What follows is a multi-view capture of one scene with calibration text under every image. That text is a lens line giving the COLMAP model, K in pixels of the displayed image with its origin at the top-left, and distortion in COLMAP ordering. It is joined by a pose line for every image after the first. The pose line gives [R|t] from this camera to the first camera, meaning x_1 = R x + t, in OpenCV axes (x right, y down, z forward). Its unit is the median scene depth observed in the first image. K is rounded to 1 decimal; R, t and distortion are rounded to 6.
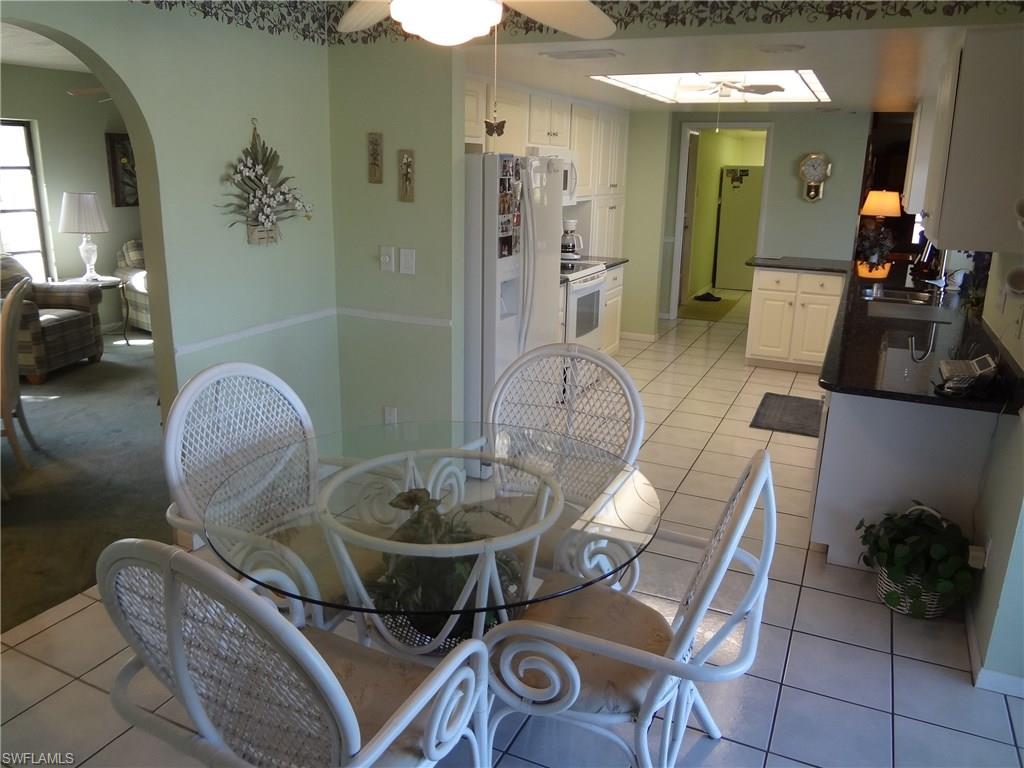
lens RADIAL K [[769.6, 0, 512.0], [0, 769.6, 384.0], [0, 0, 1]] dist [-0.014422, -0.024573]
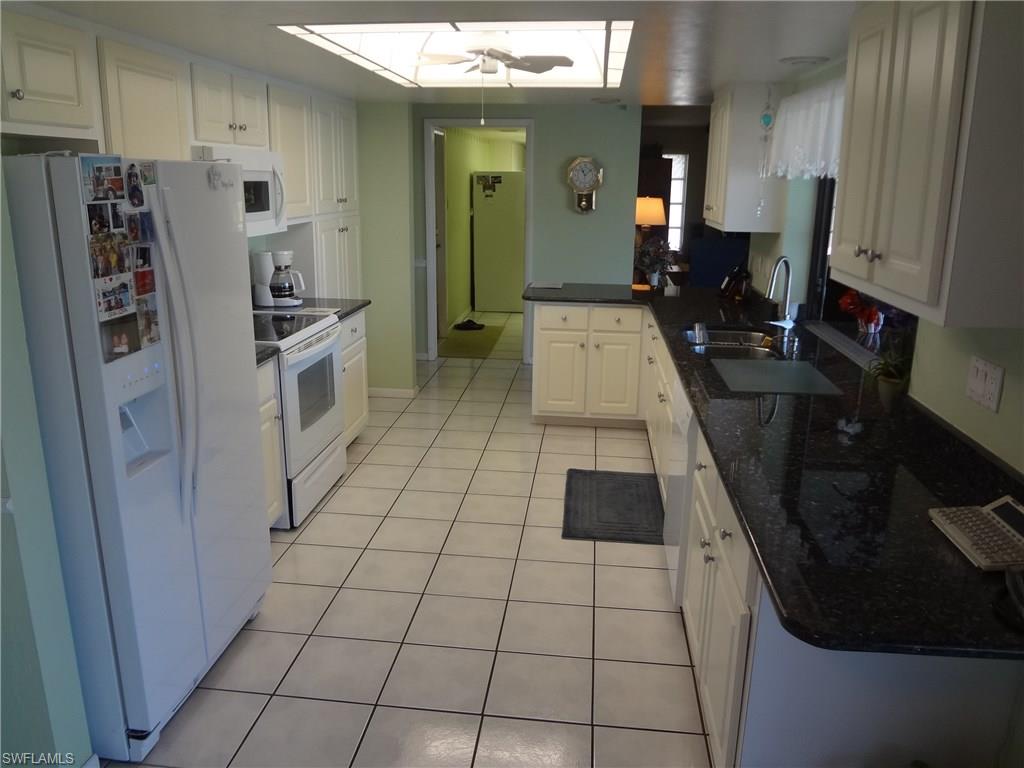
lens RADIAL K [[762.6, 0, 507.7], [0, 762.6, 362.5], [0, 0, 1]] dist [-0.003573, -0.002057]
pose [[0.948059, -0.083434, 0.306956, 0.048791], [0.092995, 0.995528, -0.016627, -0.081591], [-0.304196, 0.044309, 0.951578, 0.280118]]
